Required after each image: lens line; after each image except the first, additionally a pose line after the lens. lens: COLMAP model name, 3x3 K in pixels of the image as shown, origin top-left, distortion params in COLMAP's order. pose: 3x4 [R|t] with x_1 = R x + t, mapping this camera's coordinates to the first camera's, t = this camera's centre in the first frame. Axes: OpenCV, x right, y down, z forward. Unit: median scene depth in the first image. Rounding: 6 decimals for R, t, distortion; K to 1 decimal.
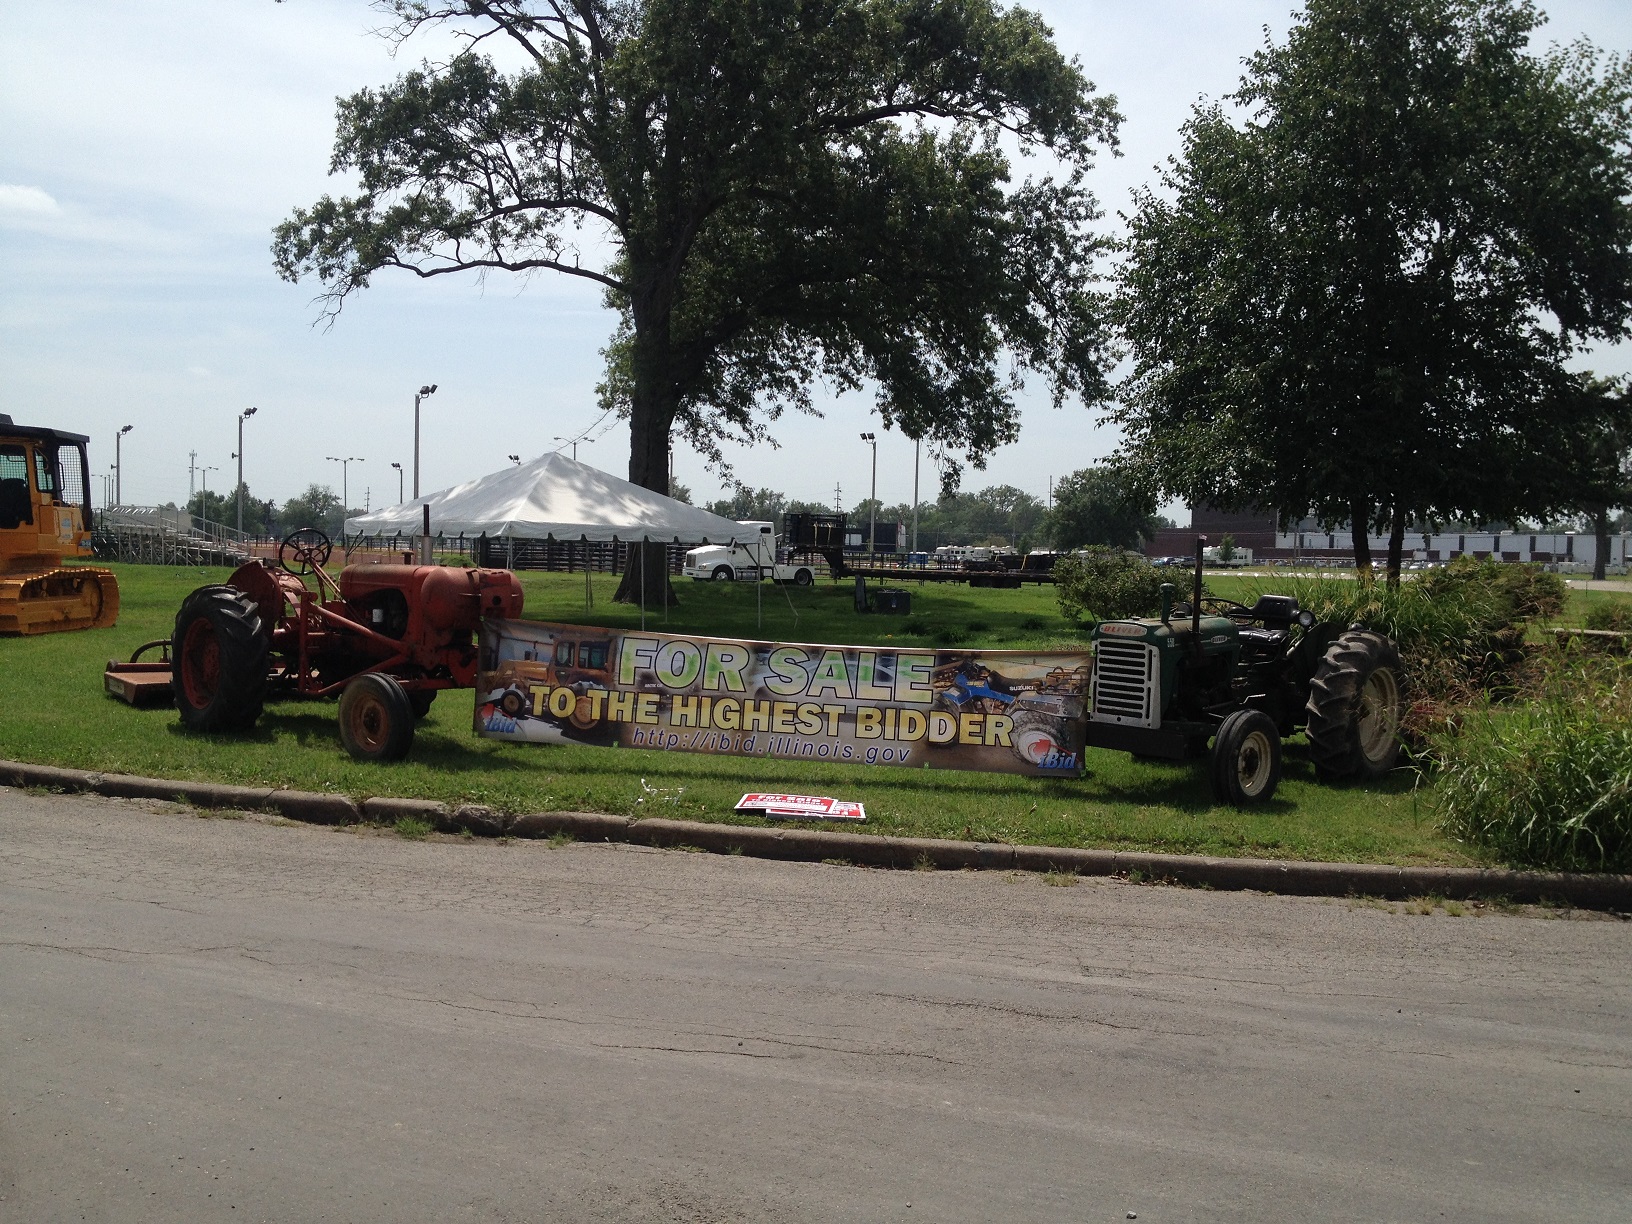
lens RADIAL K [[1668.1, 0, 812.7], [0, 1668.1, 642.2], [0, 0, 1]] dist [0.089952, 0.012459]
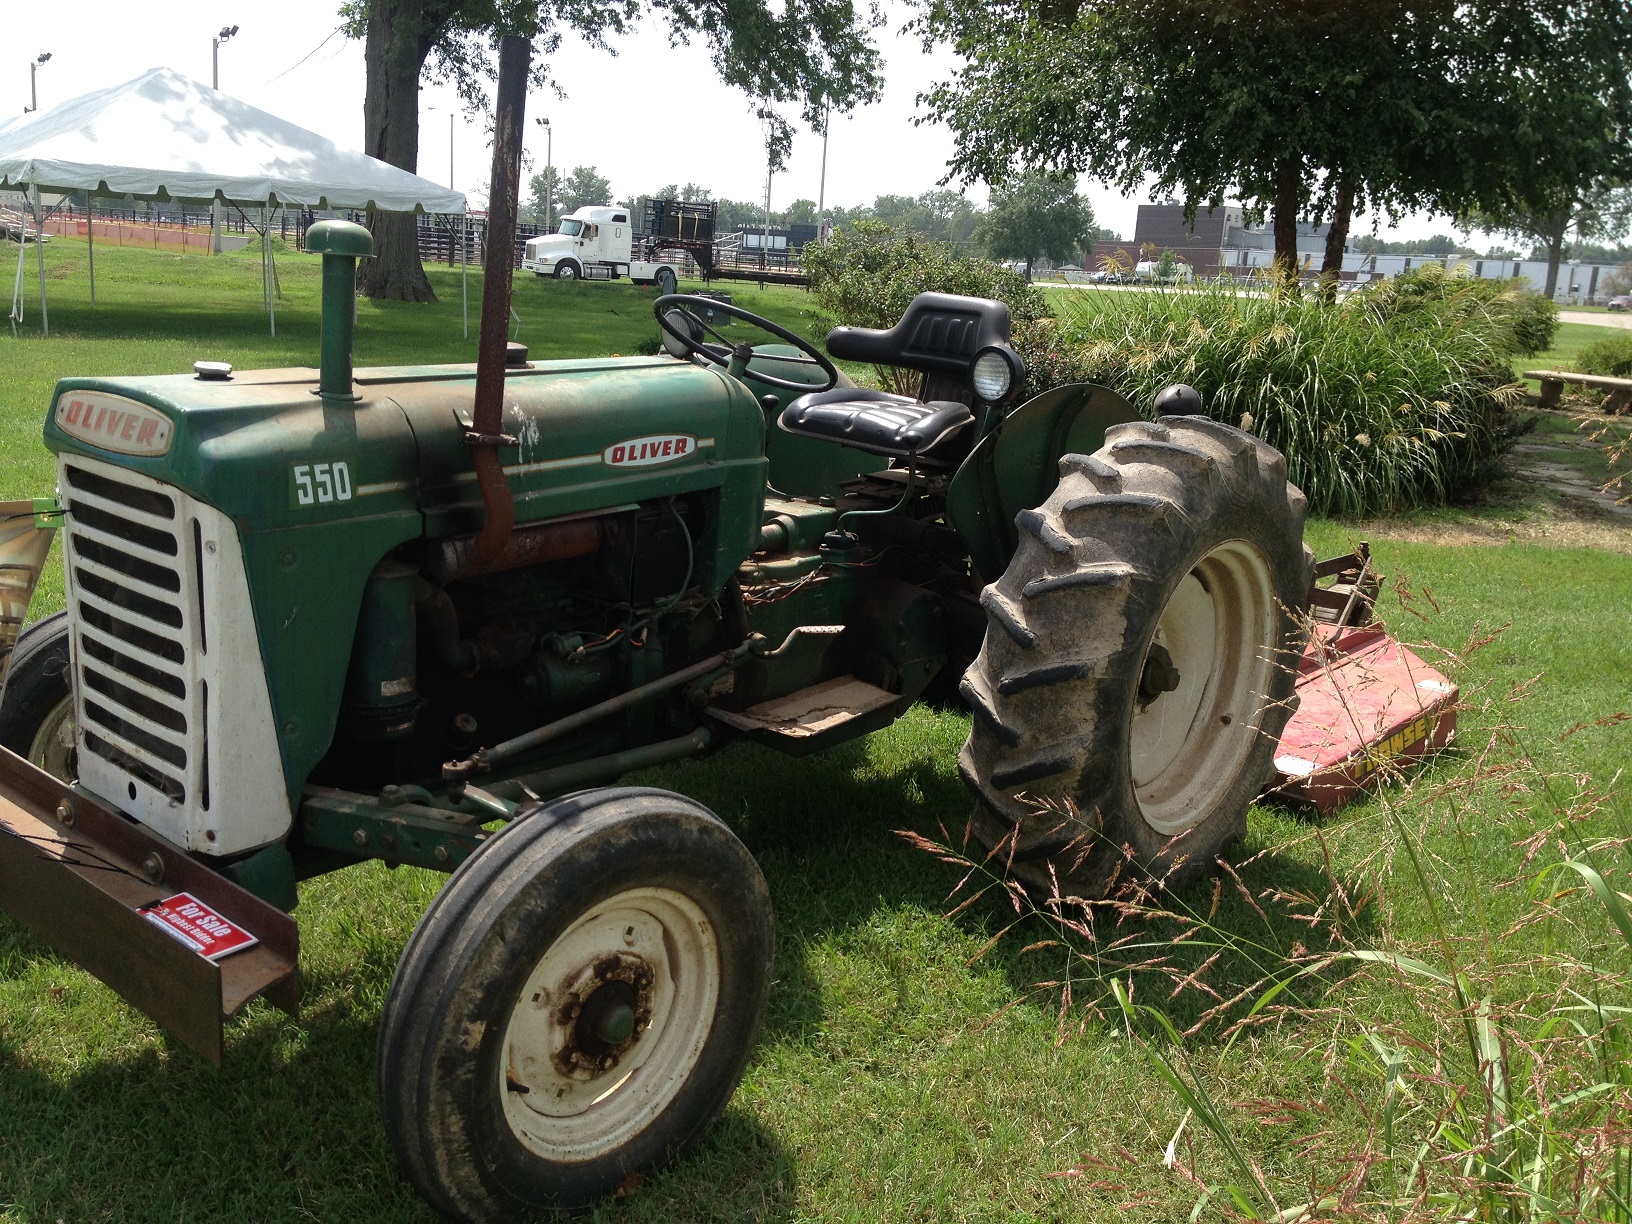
lens RADIAL K [[1617.2, 0, 814.4], [0, 1617.2, 685.4], [0, 0, 1]] dist [0.162705, -0.352688]
pose [[0.999021, 0.024066, 0.037131, 0.075587], [-0.031005, 0.979428, 0.199397, -0.005116], [-0.031568, -0.200353, 0.979215, 0.211535]]
